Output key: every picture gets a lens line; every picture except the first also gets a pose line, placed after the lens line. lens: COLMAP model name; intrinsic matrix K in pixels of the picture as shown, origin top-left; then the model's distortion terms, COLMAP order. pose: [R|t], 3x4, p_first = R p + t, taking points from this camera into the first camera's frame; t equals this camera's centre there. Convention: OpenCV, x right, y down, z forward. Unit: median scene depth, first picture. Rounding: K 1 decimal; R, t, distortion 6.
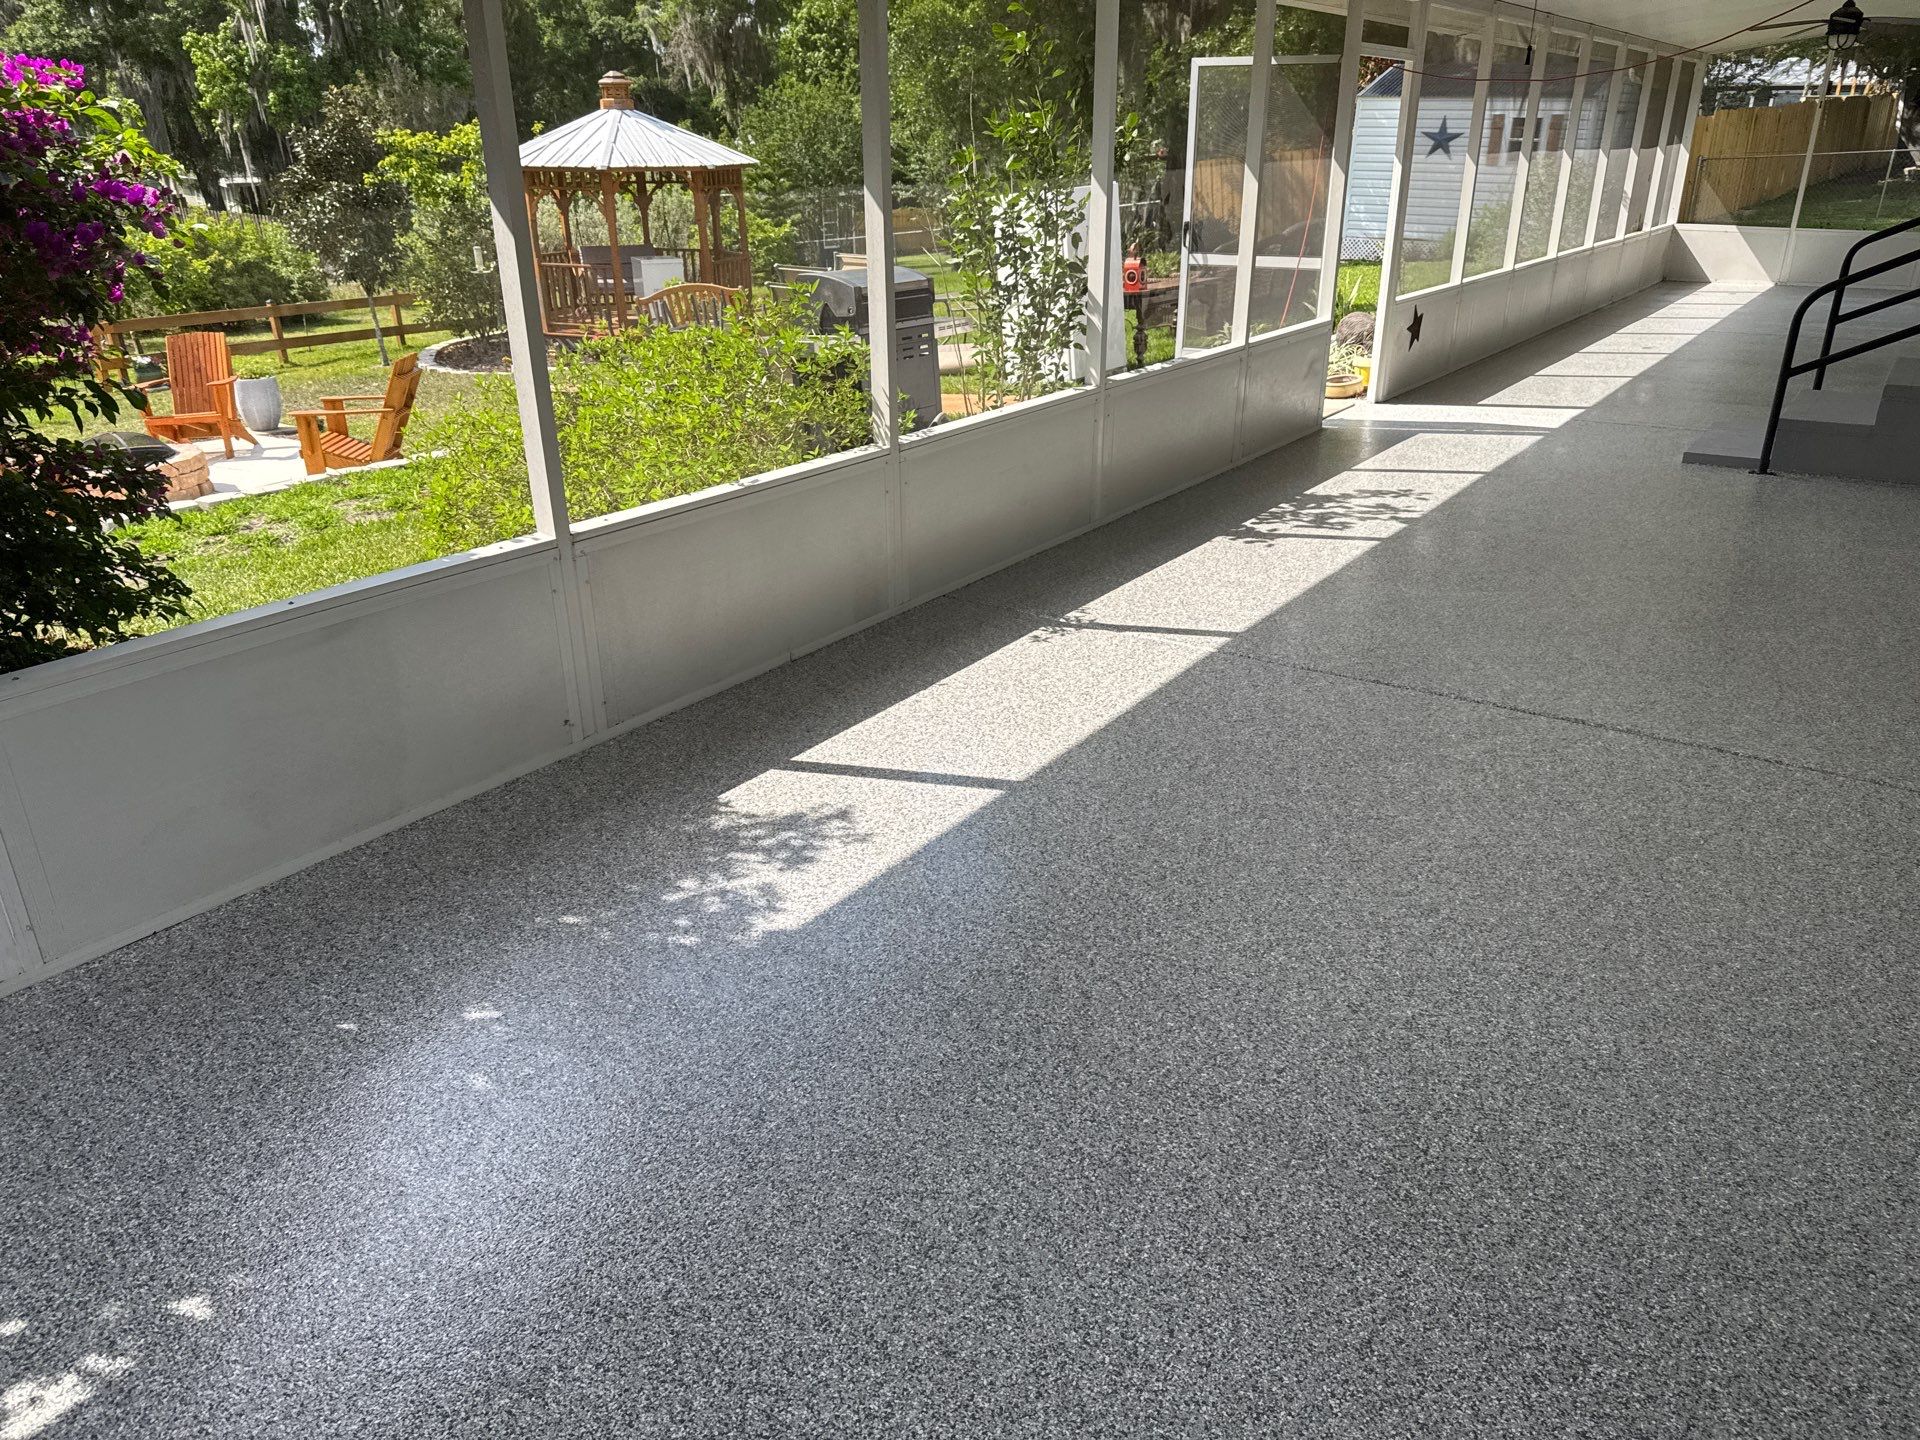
lens RADIAL K [[1358.5, 0, 960.0], [0, 1358.5, 720.0], [0, 0, 1]] dist [0.024888, -0.005308]
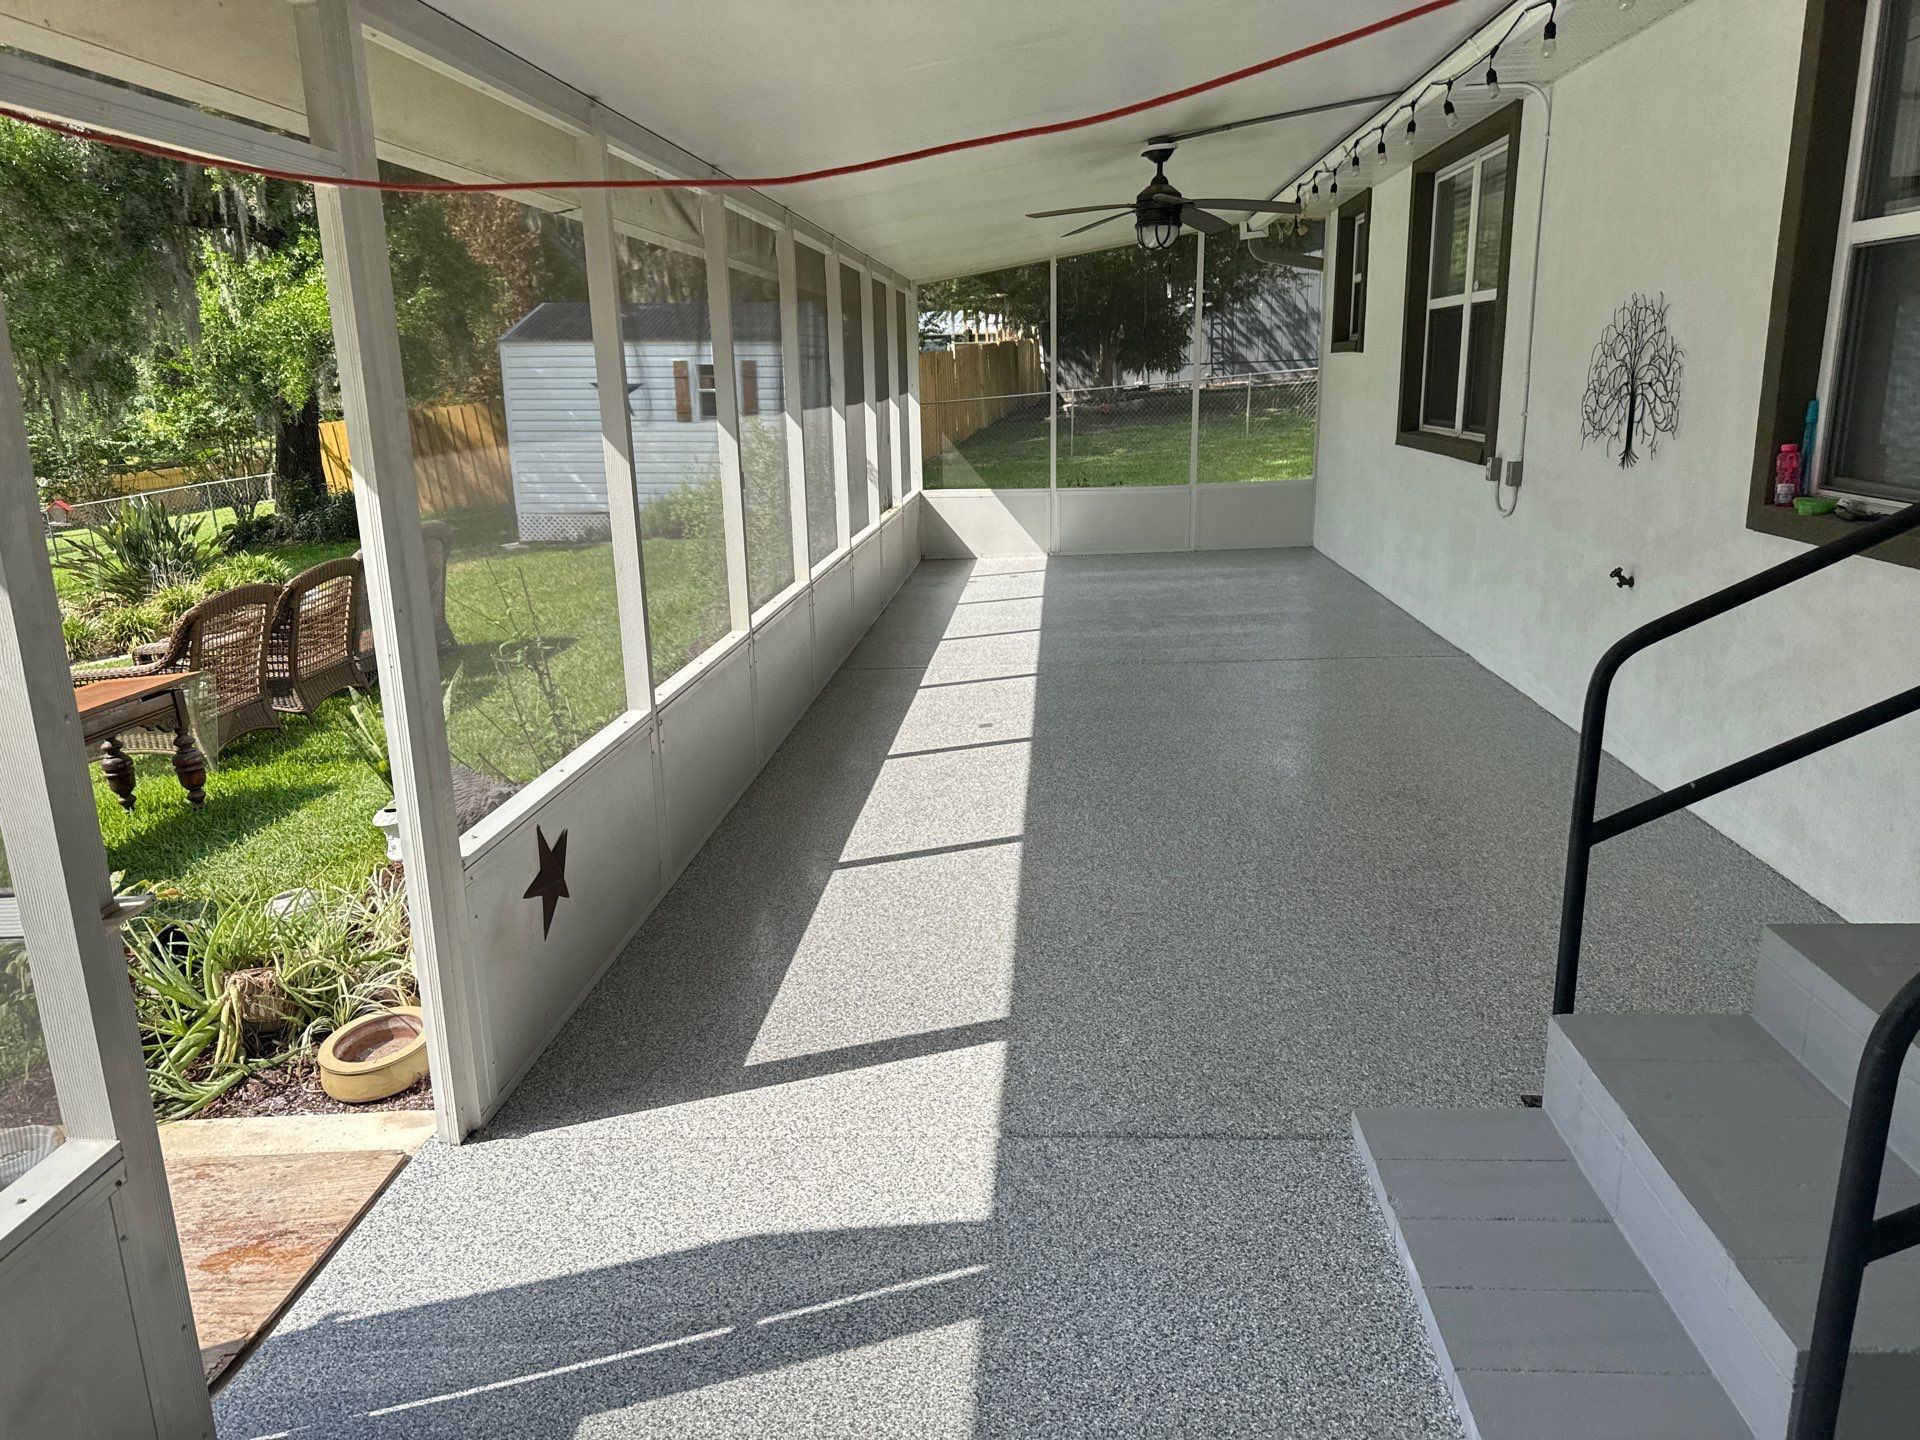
lens RADIAL K [[1358.5, 0, 960.0], [0, 1358.5, 720.0], [0, 0, 1]] dist [0.024888, -0.005308]
pose [[0.859185, -0.147709, 0.489881, 0.152434], [0.224727, 0.969074, -0.101945, -0.160349], [-0.459673, 0.197679, 0.865808, 0.367938]]
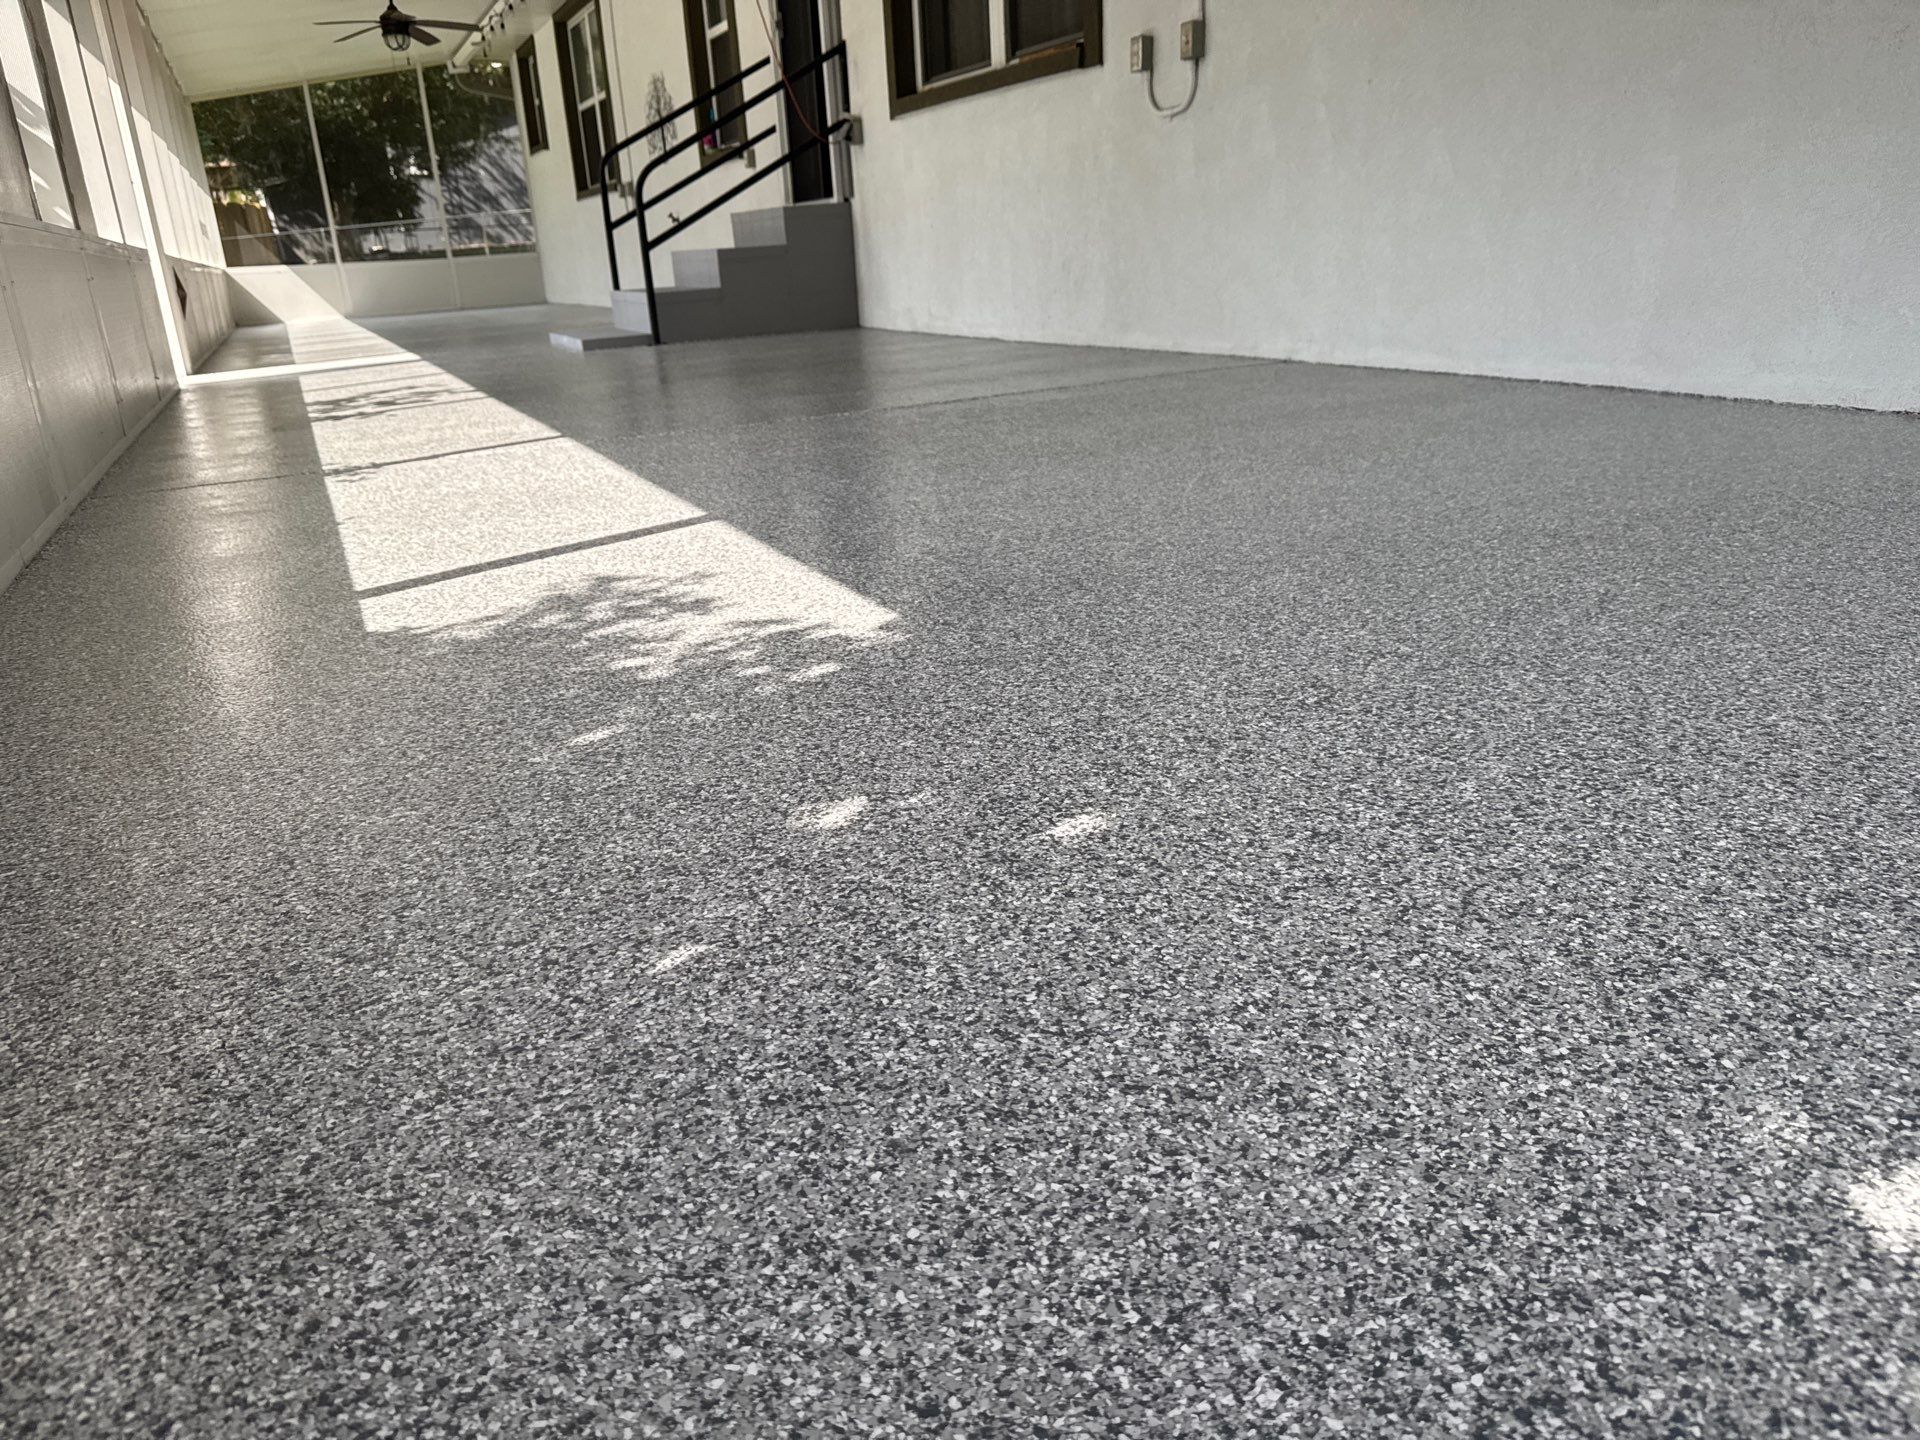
lens RADIAL K [[1358.5, 0, 960.0], [0, 1358.5, 720.0], [0, 0, 1]] dist [0.024888, -0.005308]
pose [[0.490847, -0.305780, 0.815824, -0.118522], [0.388226, 0.915049, 0.109392, 0.027688], [-0.779968, 0.263029, 0.567860, 0.128155]]
